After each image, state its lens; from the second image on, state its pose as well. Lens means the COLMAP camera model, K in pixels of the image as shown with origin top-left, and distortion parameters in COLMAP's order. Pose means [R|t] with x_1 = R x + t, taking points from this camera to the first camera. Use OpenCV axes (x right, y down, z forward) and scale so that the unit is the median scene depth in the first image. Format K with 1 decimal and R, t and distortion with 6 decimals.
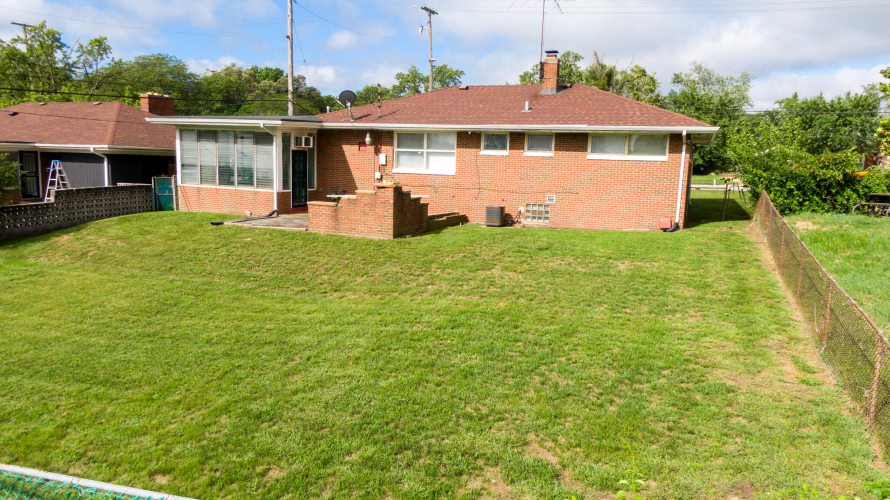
lens RADIAL K [[640.4, 0, 446.0], [0, 640.4, 249.5], [0, 0, 1]] dist [0.041732, -0.018122]
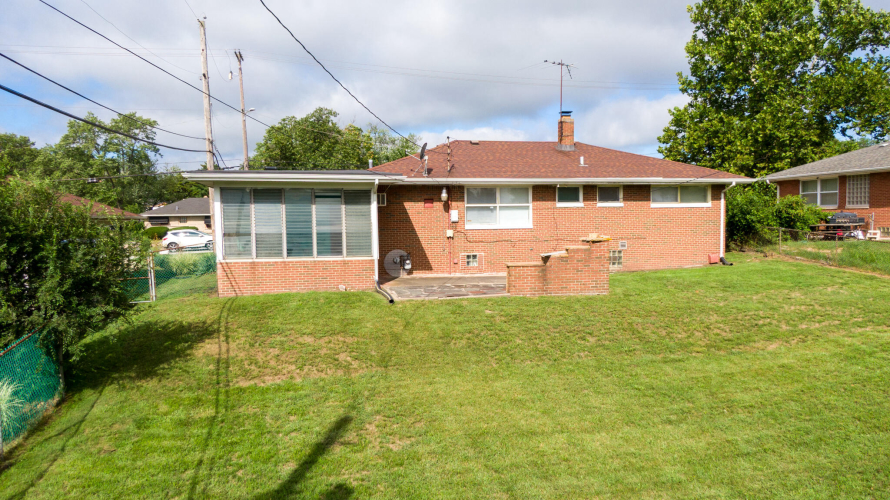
lens RADIAL K [[640.4, 0, 443.2], [0, 640.4, 248.6], [0, 0, 1]] dist [0.041732, -0.018122]
pose [[0.834462, -0.068282, 0.546818, -0.643522], [0.113989, 0.992221, -0.050050, -0.049744], [-0.539147, 0.104096, 0.835754, 0.238932]]
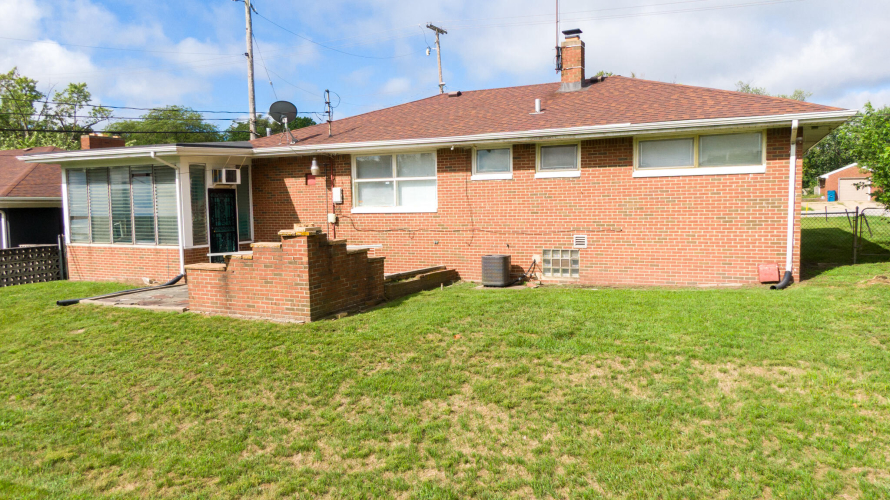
lens RADIAL K [[640.4, 0, 445.5], [0, 640.4, 250.3], [0, 0, 1]] dist [0.041732, -0.018122]
pose [[0.996801, -0.044507, -0.066389, 0.065410], [0.040177, 0.997064, -0.065180, -0.030429], [0.069095, 0.062305, 0.995663, 0.318684]]
